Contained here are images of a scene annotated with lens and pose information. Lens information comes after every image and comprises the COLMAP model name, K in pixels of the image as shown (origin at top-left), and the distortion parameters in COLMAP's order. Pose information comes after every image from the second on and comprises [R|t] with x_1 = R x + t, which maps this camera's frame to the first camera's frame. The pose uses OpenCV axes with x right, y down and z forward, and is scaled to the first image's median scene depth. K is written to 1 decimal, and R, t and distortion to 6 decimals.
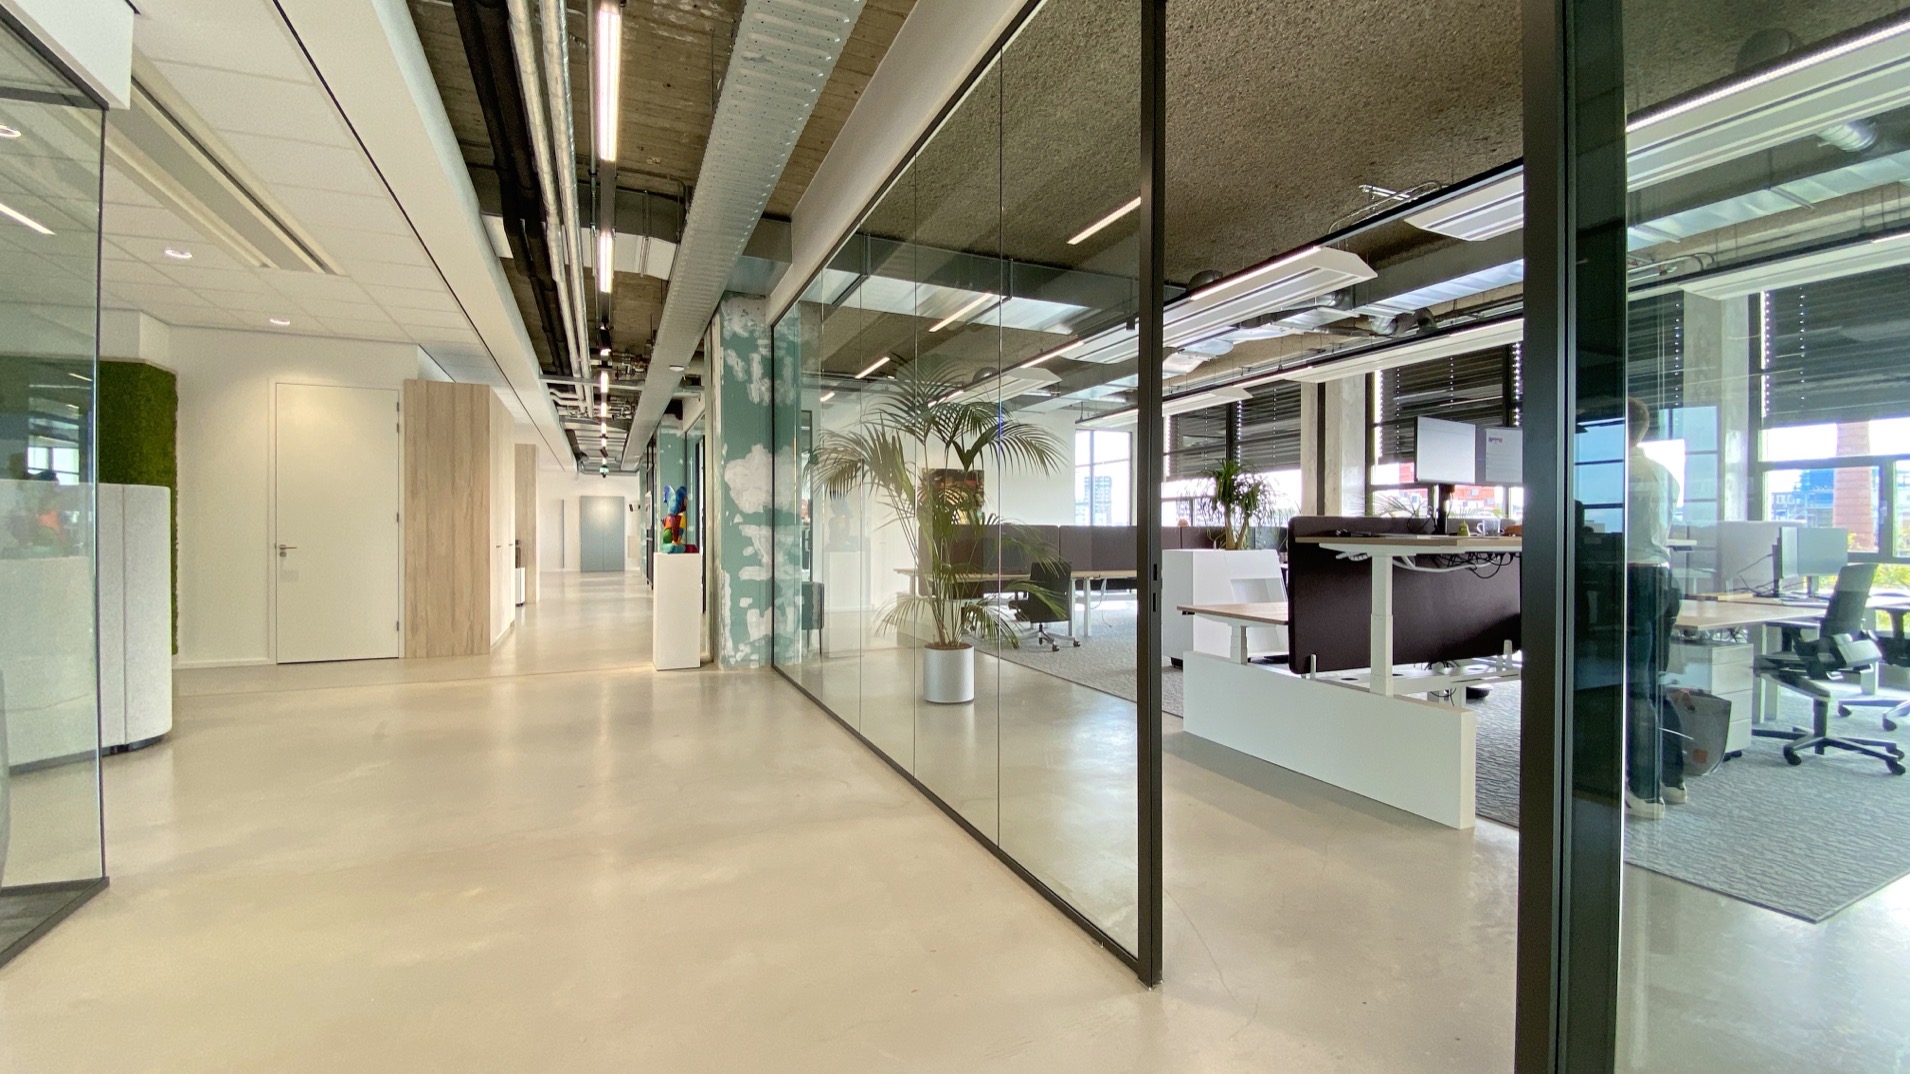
lens RADIAL K [[783.2, 0, 955.0], [0, 783.2, 537.0], [0, 0, 1]] dist [0.032312, -0.000116]
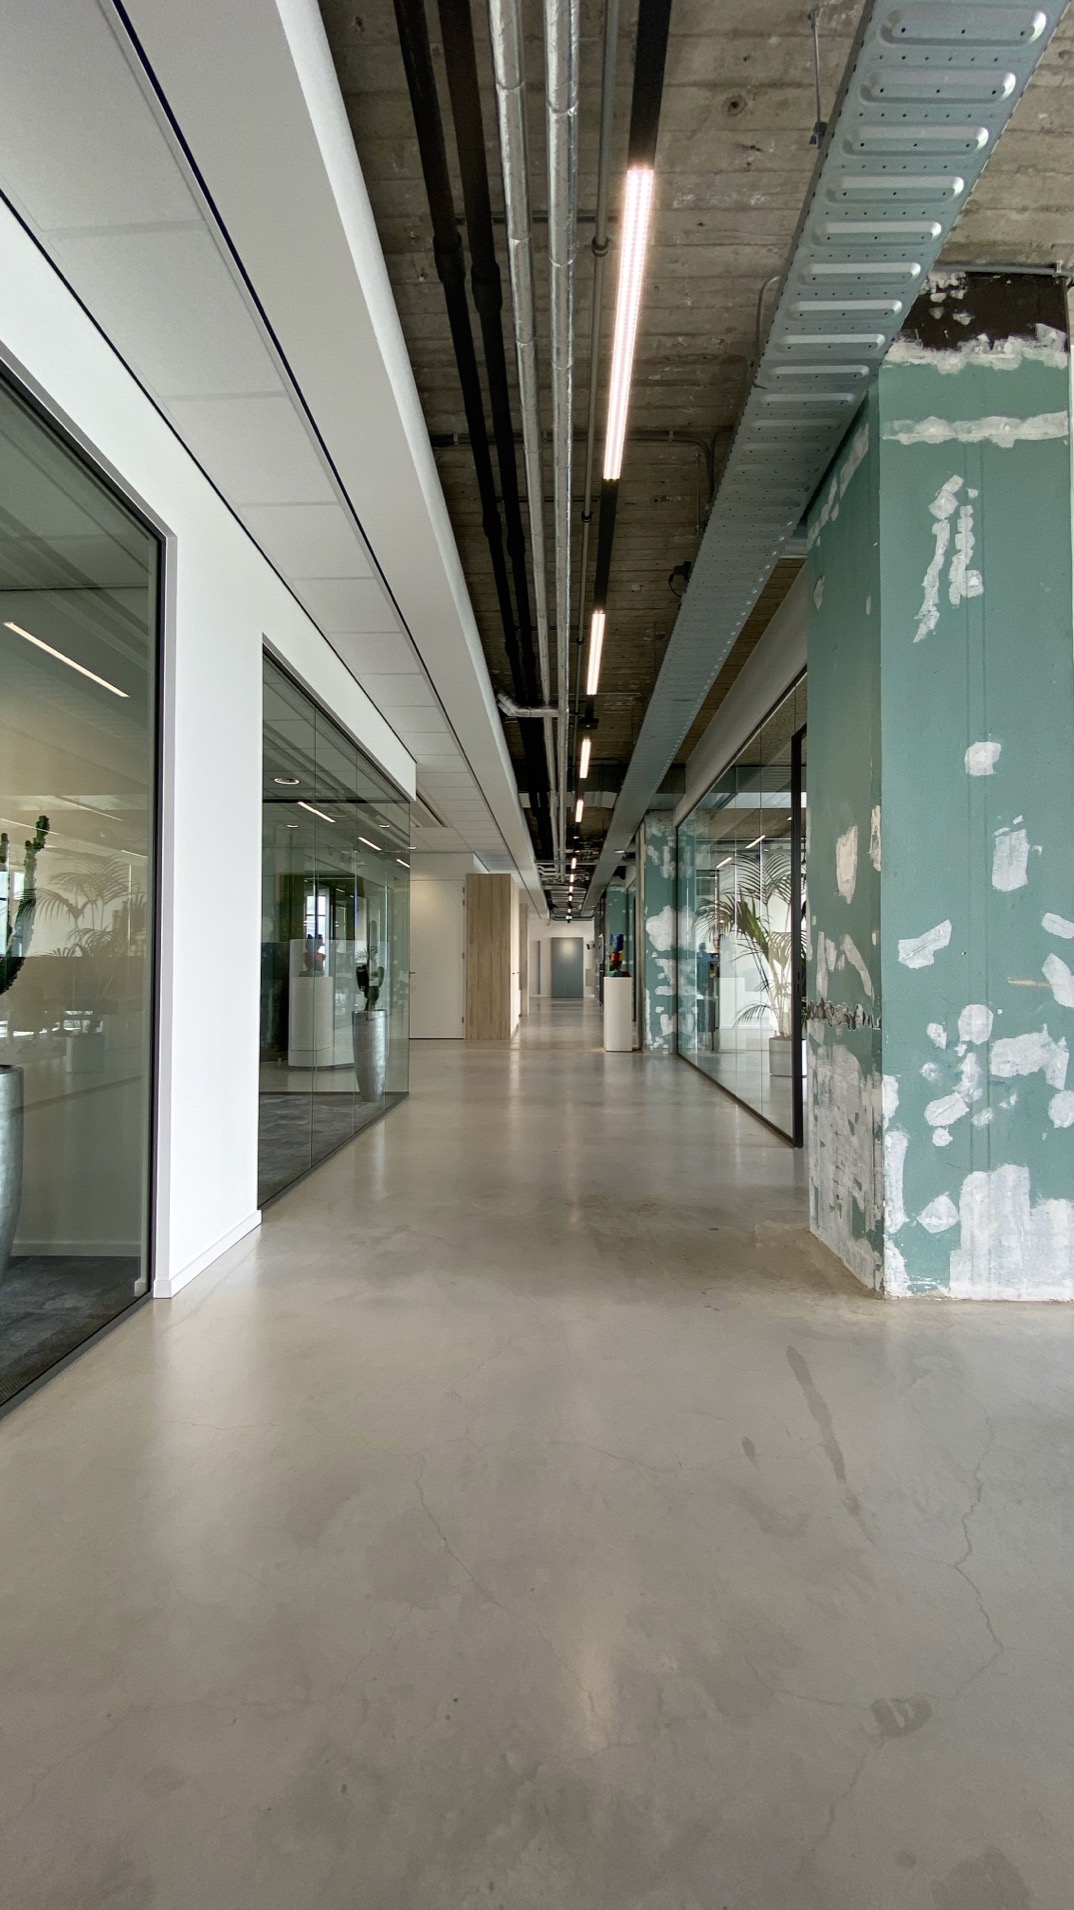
lens RADIAL K [[783.2, 0, 537.0], [0, 783.2, 955.0], [0, 0, 1]] dist [0.032312, -0.000116]
pose [[0.898956, -0.005204, -0.438008, 0.179264], [-0.004753, 0.999755, -0.021635, 0.011131], [0.438013, 0.021531, 0.898711, -0.454674]]
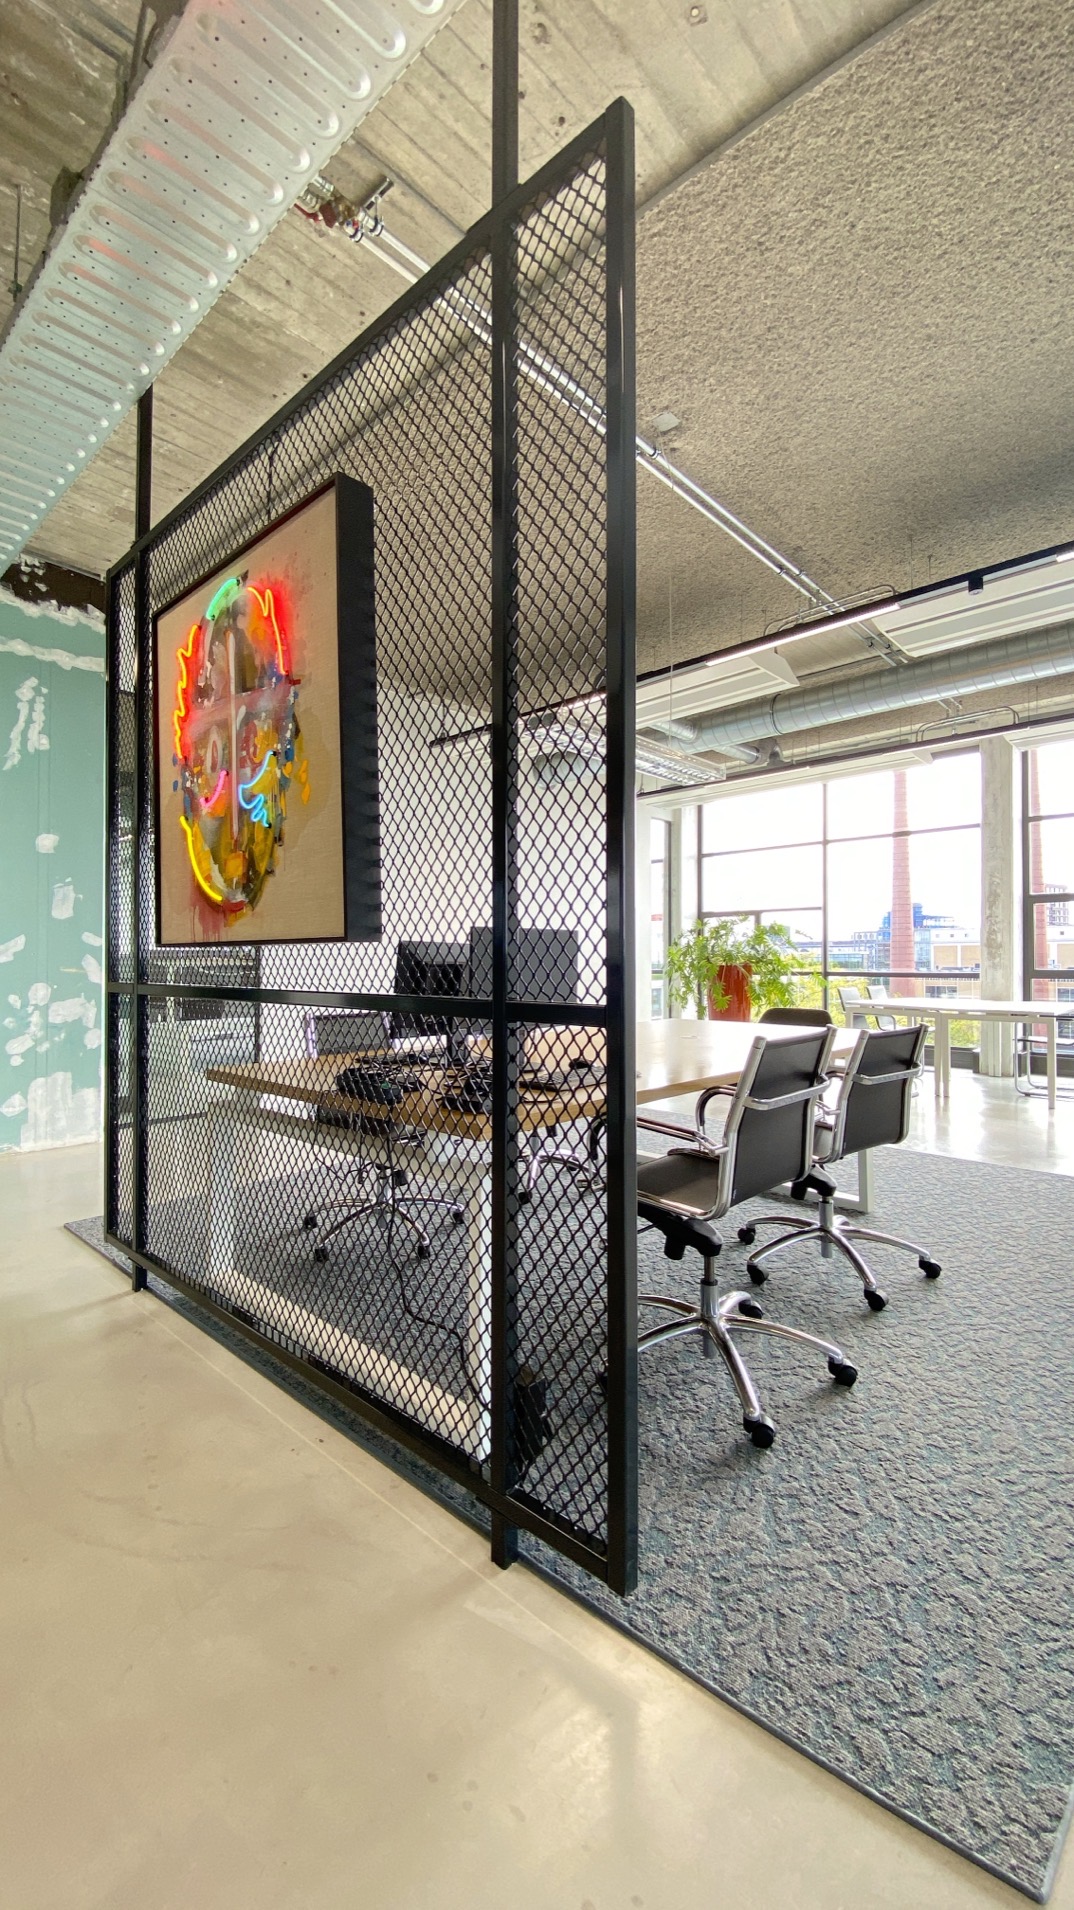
lens RADIAL K [[774.6, 0, 538.3], [0, 774.6, 949.2], [0, 0, 1]] dist [-0.010797, -0.000053]
pose [[0.917271, 0.004854, 0.398233, 0.333265], [0.004595, 0.999730, -0.022769, 0.013943], [-0.398236, 0.022715, 0.917002, -0.795167]]
